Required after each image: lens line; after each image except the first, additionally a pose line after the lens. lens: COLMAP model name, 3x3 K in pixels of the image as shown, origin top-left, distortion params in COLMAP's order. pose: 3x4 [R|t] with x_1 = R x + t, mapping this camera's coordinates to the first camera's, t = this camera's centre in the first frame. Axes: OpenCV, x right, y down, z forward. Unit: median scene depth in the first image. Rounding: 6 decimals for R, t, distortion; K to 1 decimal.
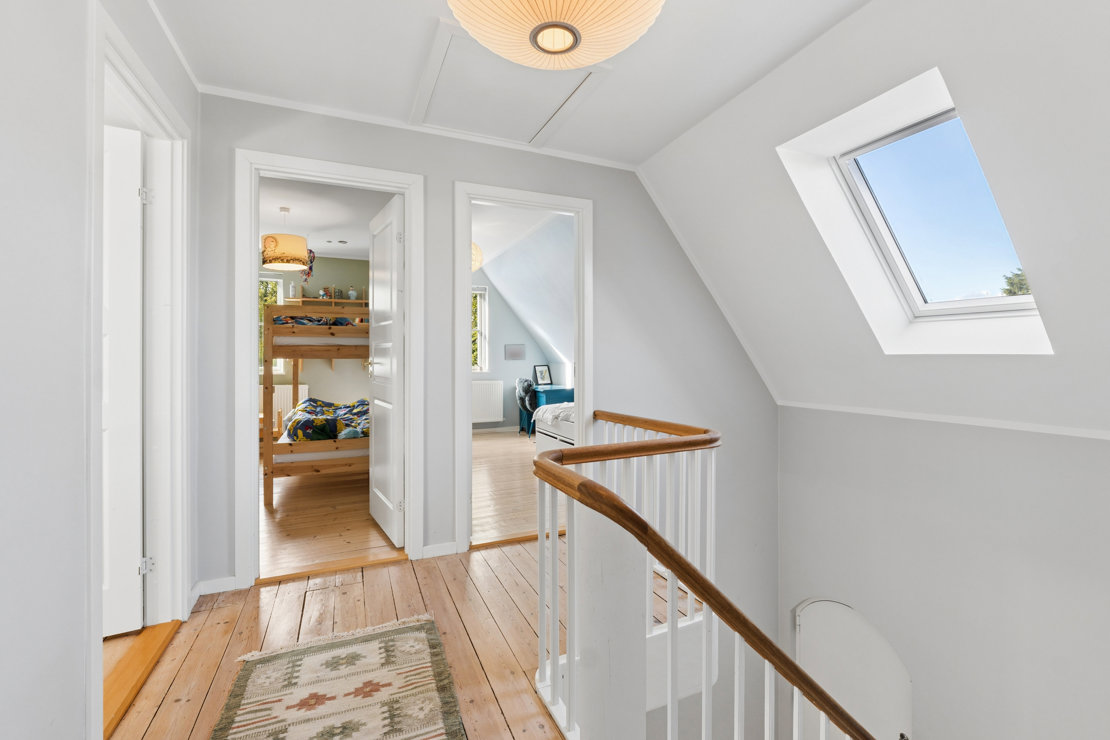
lens RADIAL K [[480.5, 0, 554.3], [0, 480.5, 366.0], [0, 0, 1]] dist [0.002529, 0.000025]
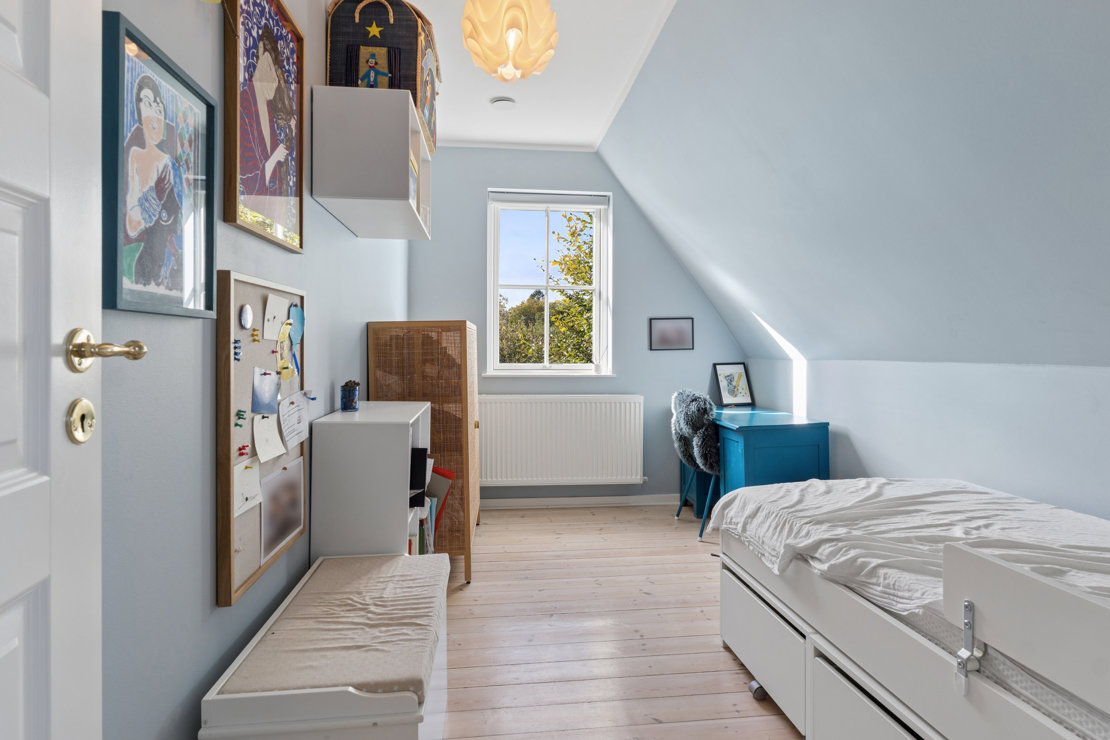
lens RADIAL K [[599.3, 0, 555.1], [0, 599.3, 358.3], [0, 0, 1]] dist [0.005491, 0.000298]
pose [[0.958244, 0.006983, -0.285866, -0.024122], [-0.006679, 0.999976, 0.002041, -0.006074], [0.285874, -0.000047, 0.958267, 0.434314]]
